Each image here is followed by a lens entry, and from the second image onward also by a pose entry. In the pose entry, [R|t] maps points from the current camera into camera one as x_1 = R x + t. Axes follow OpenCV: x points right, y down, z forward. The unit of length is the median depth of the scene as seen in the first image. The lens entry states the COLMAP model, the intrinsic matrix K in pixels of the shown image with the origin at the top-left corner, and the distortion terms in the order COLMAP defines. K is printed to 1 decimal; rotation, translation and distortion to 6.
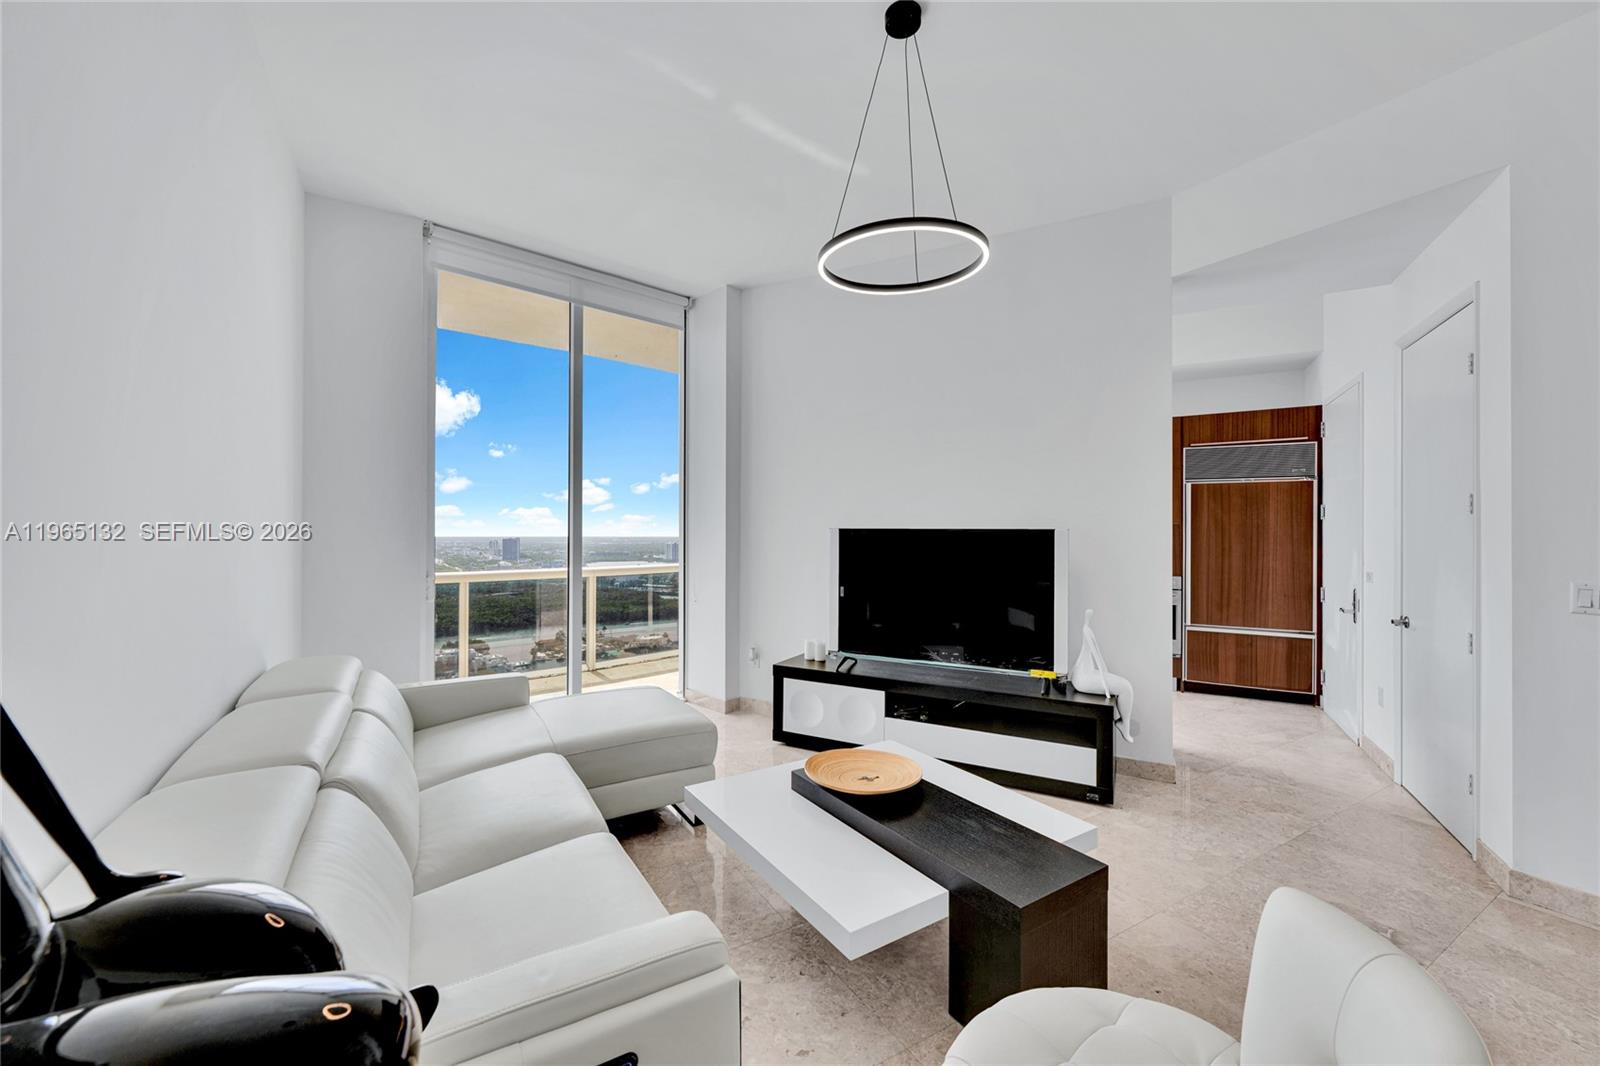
lens RADIAL K [[632.3, 0, 793.6], [0, 632.3, 530.8], [0, 0, 1]] dist [-0.001843, 0.000190]
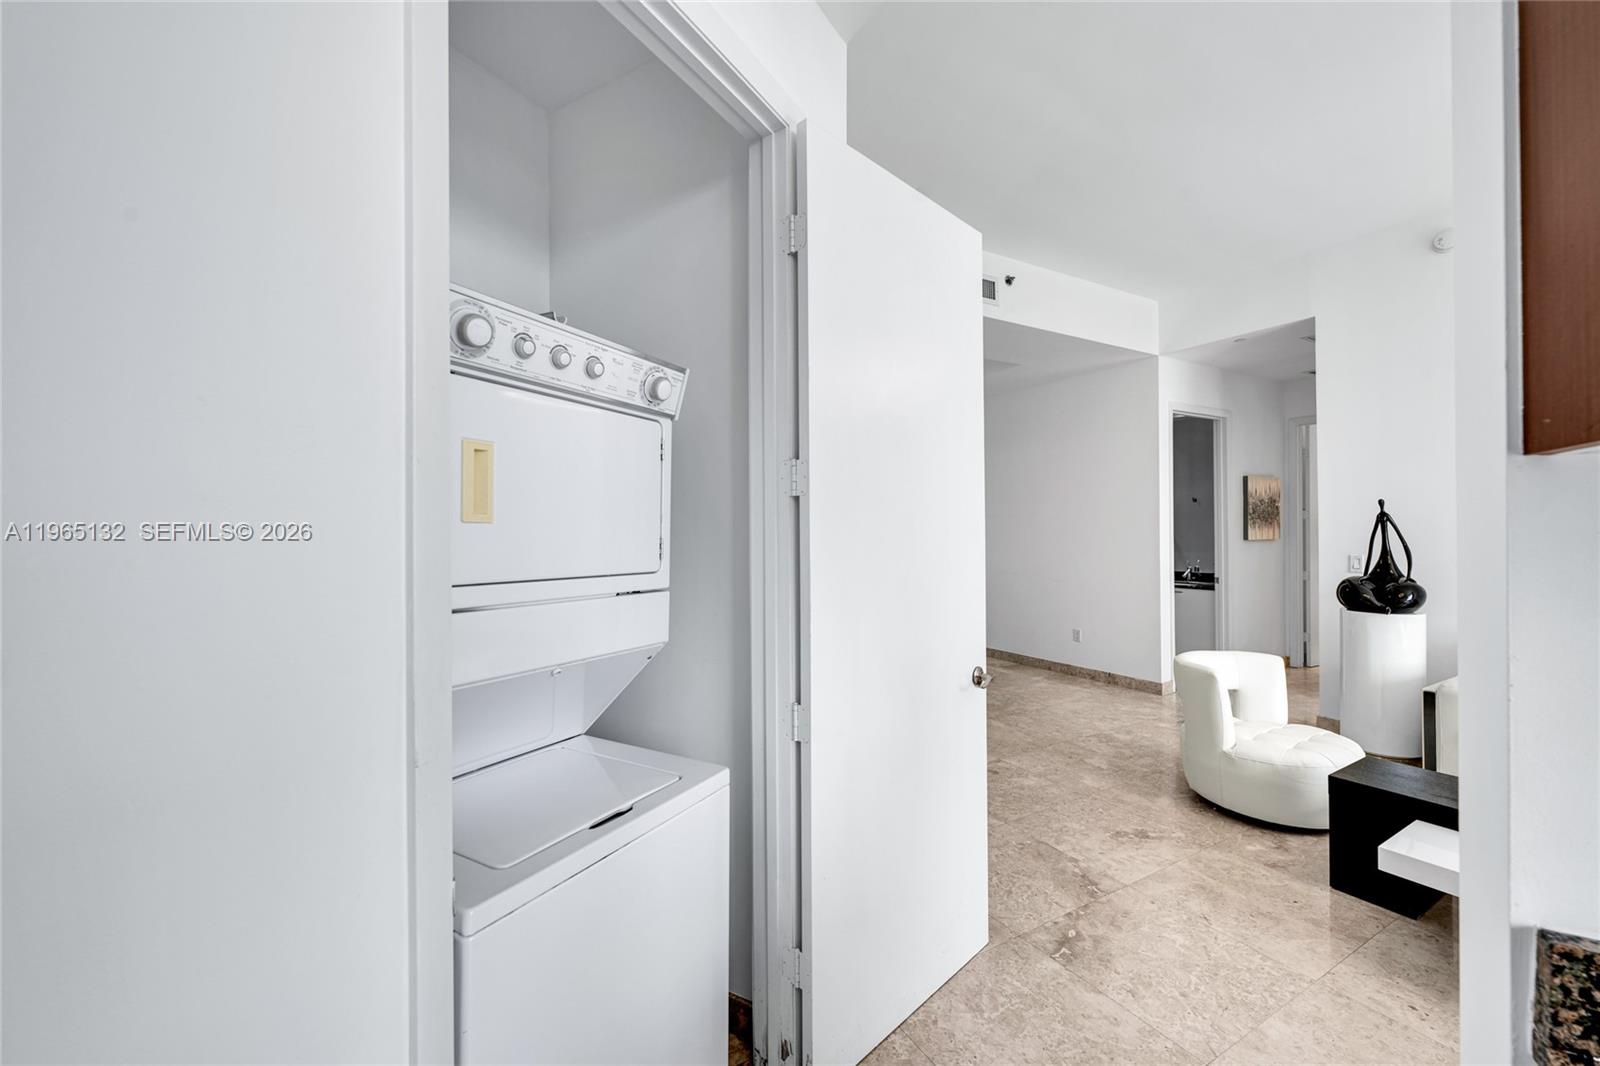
lens RADIAL K [[640.6, 0, 793.7], [0, 640.6, 526.9], [0, 0, 1]] dist [-0.000019, 0.000078]
pose [[-0.999736, 0.011270, 0.020017, 0.711410], [0.010972, 0.999828, -0.014946, 0.007172], [-0.020182, -0.014722, -0.999688, 1.066557]]
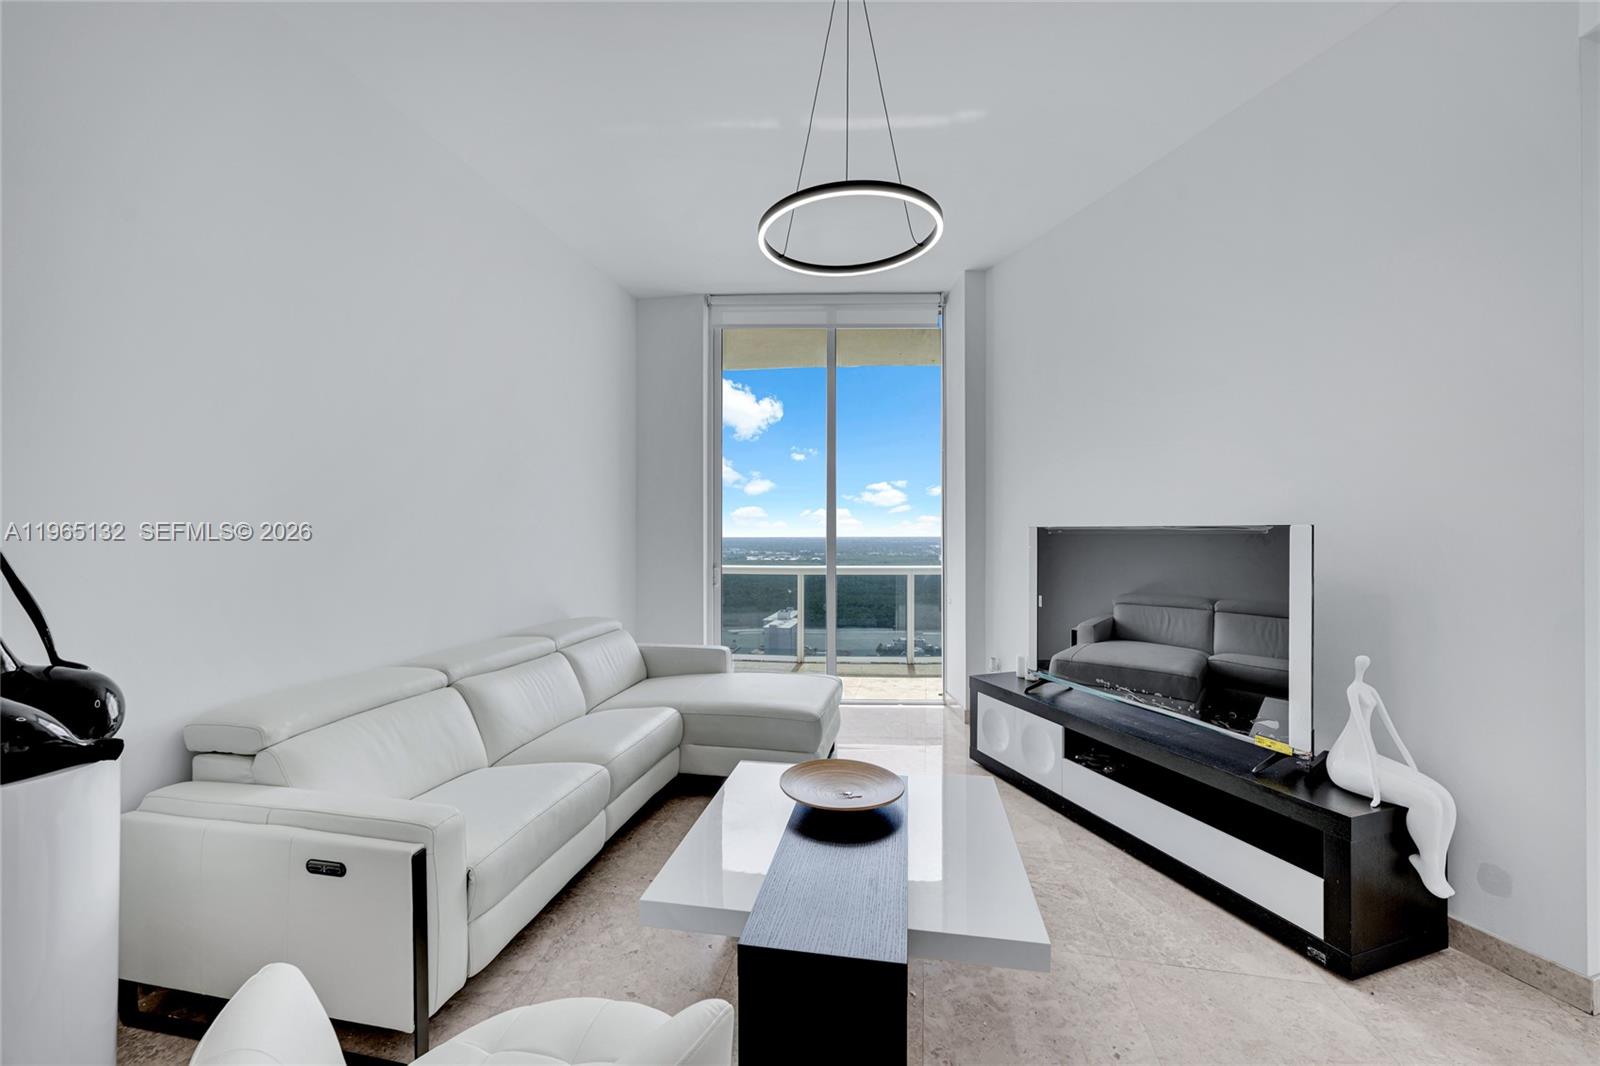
lens RADIAL K [[632.3, 0, 793.6], [0, 632.3, 530.8], [0, 0, 1]] dist [-0.001843, 0.000190]
pose [[0.737783, -0.004557, -0.675023, 0.405026], [0.003501, 0.999990, -0.002924, 0.002513], [0.675029, -0.000206, 0.737791, 0.151694]]
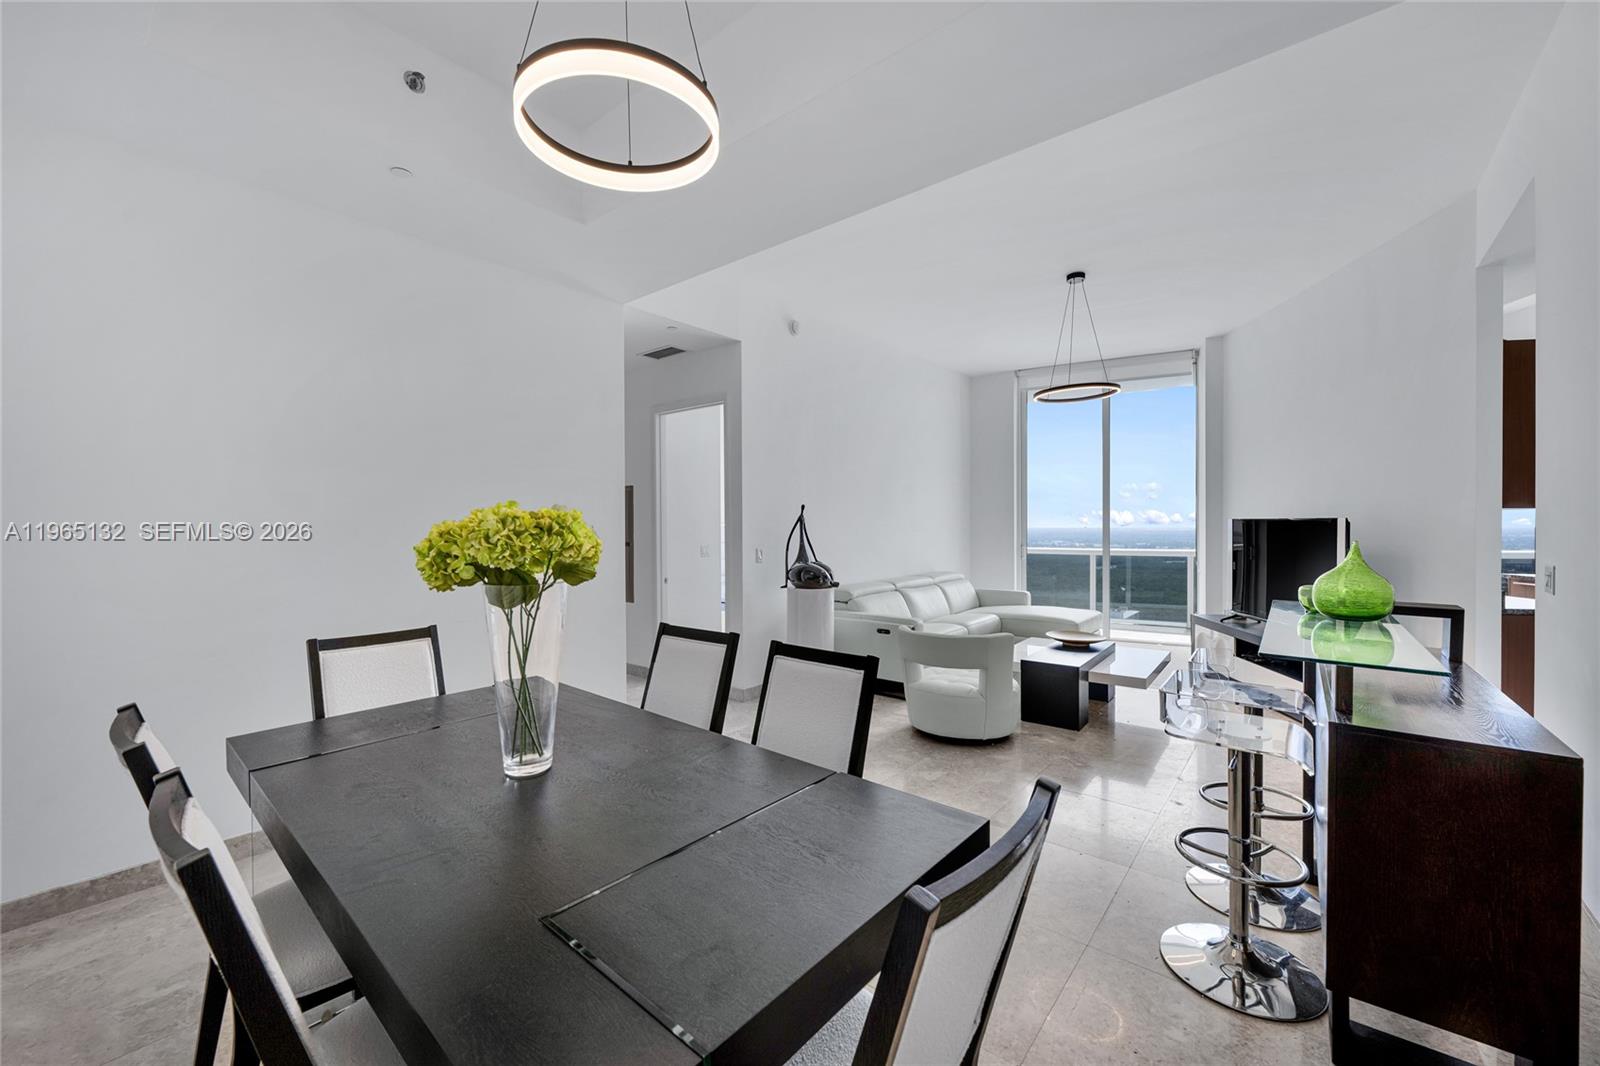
lens RADIAL K [[638.1, 0, 800.0], [0, 638.1, 533.0], [0, 0, 1]] dist [0.003220, -0.000054]
pose [[0.346625, 0.007818, -0.937971, 1.032929], [0.007473, 0.999911, 0.011096, 0.004134], [0.937974, -0.010856, 0.346535, -0.338149]]
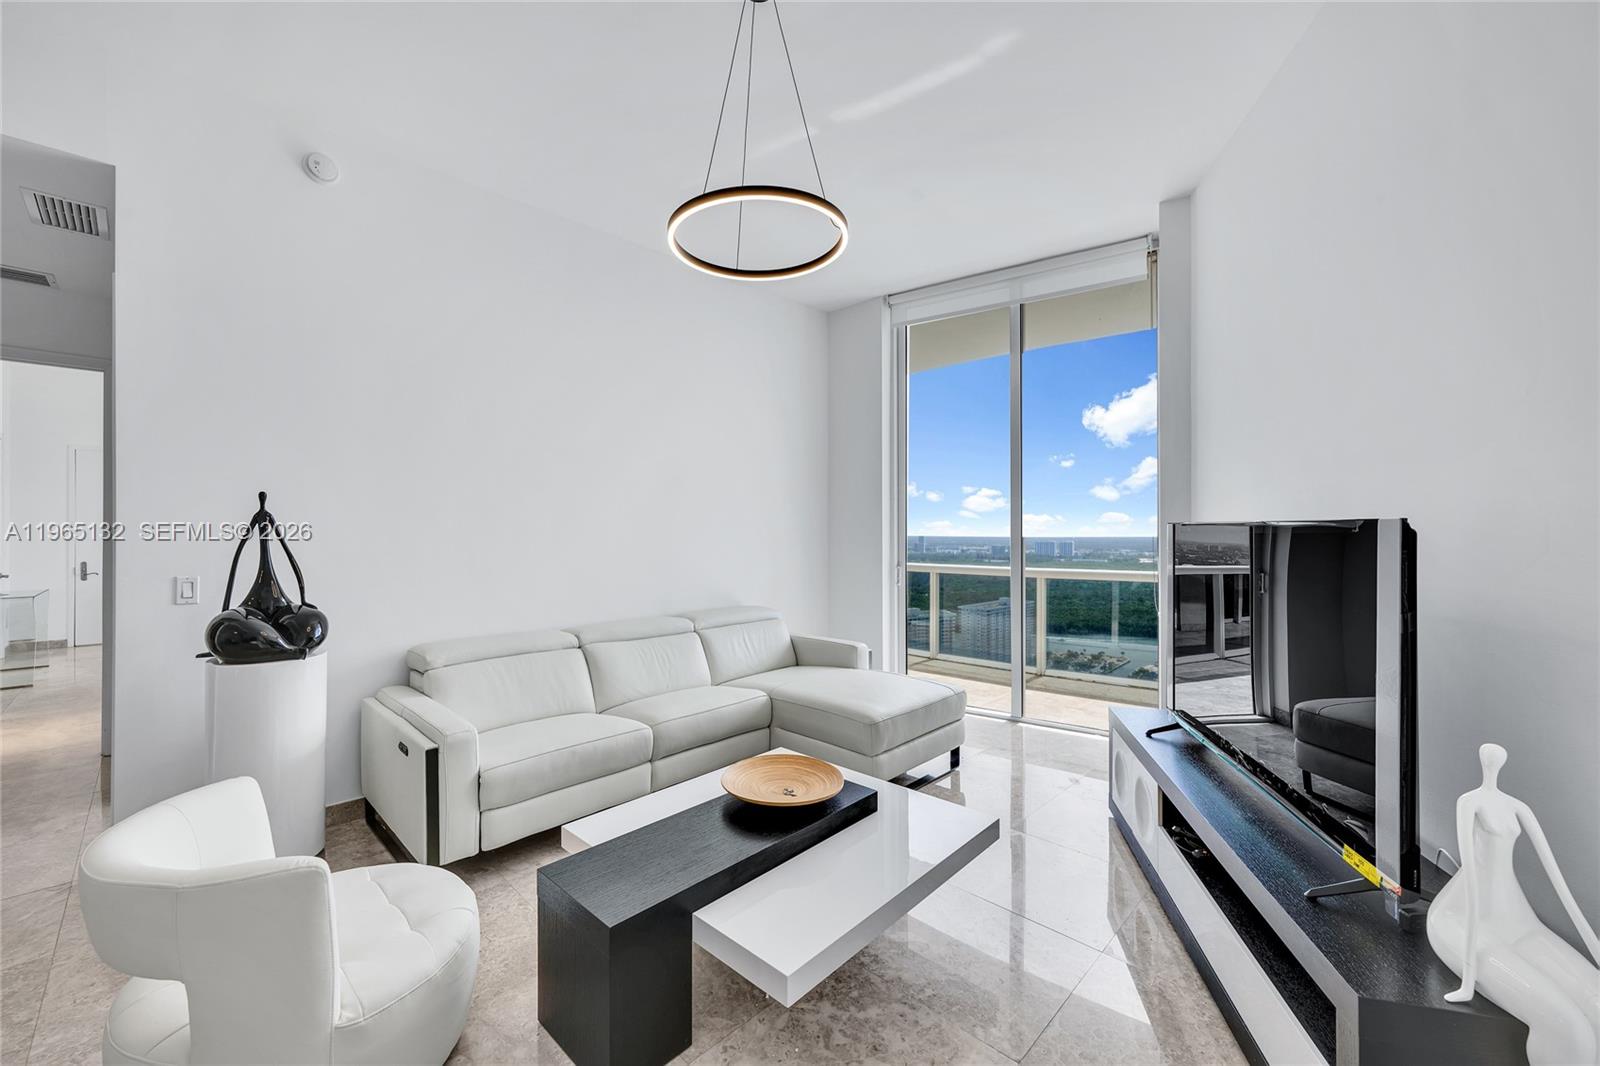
lens RADIAL K [[632.3, 0, 793.6], [0, 632.3, 530.8], [0, 0, 1]] dist [-0.001843, 0.000190]
pose [[0.252317, -0.003181, -0.967639, 0.606624], [0.002076, 0.999994, -0.002746, 0.003790], [0.967642, -0.001316, 0.252322, 0.456832]]
